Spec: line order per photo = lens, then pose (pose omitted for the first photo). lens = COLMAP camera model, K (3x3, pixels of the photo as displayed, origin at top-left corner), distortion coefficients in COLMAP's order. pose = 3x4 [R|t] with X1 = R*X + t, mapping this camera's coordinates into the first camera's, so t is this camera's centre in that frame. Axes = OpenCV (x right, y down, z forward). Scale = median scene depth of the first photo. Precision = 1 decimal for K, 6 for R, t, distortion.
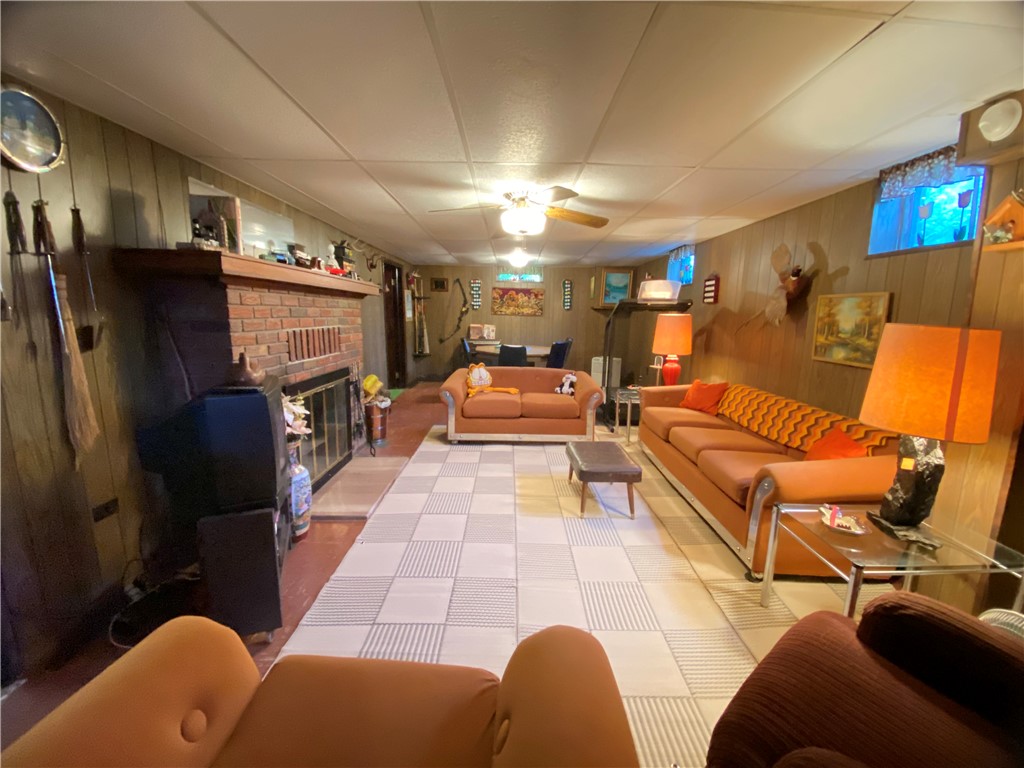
lens RADIAL K [[418.2, 0, 514.3], [0, 418.2, 387.6], [0, 0, 1]] dist [0.019325, -0.020291]
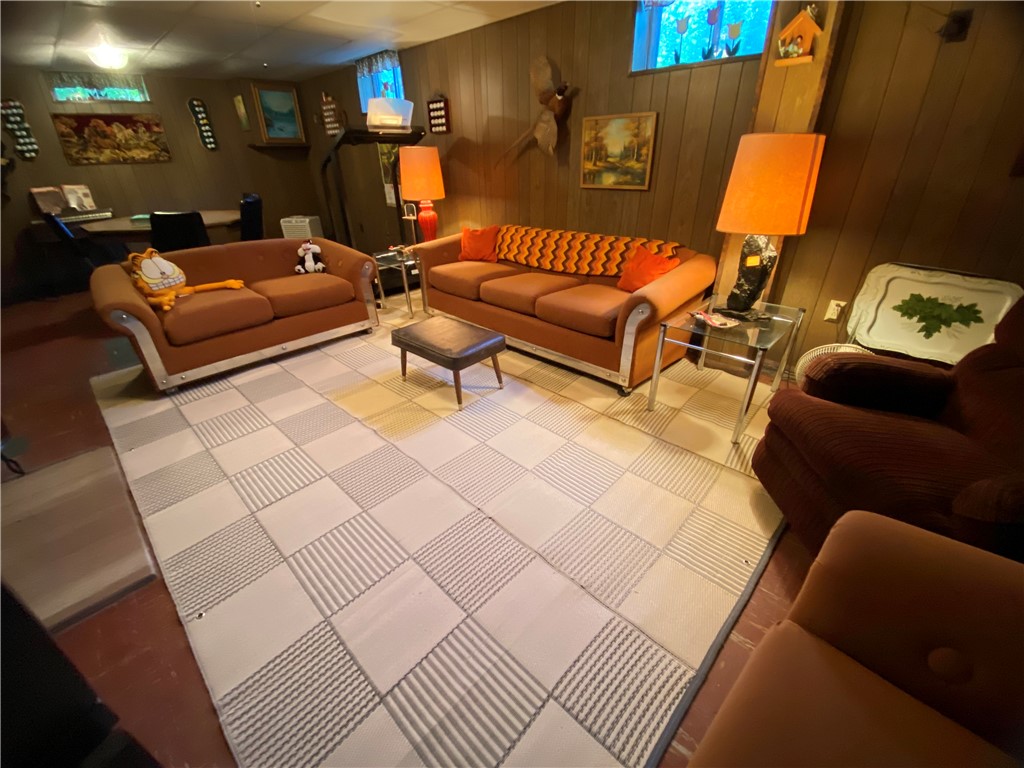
lens RADIAL K [[418.2, 0, 514.3], [0, 418.2, 387.6], [0, 0, 1]] dist [0.019325, -0.020291]
pose [[0.678433, -0.375961, 0.631175, -0.257187], [0.158095, 0.913720, 0.374328, -0.029557], [-0.717450, -0.154171, 0.679336, 0.317439]]
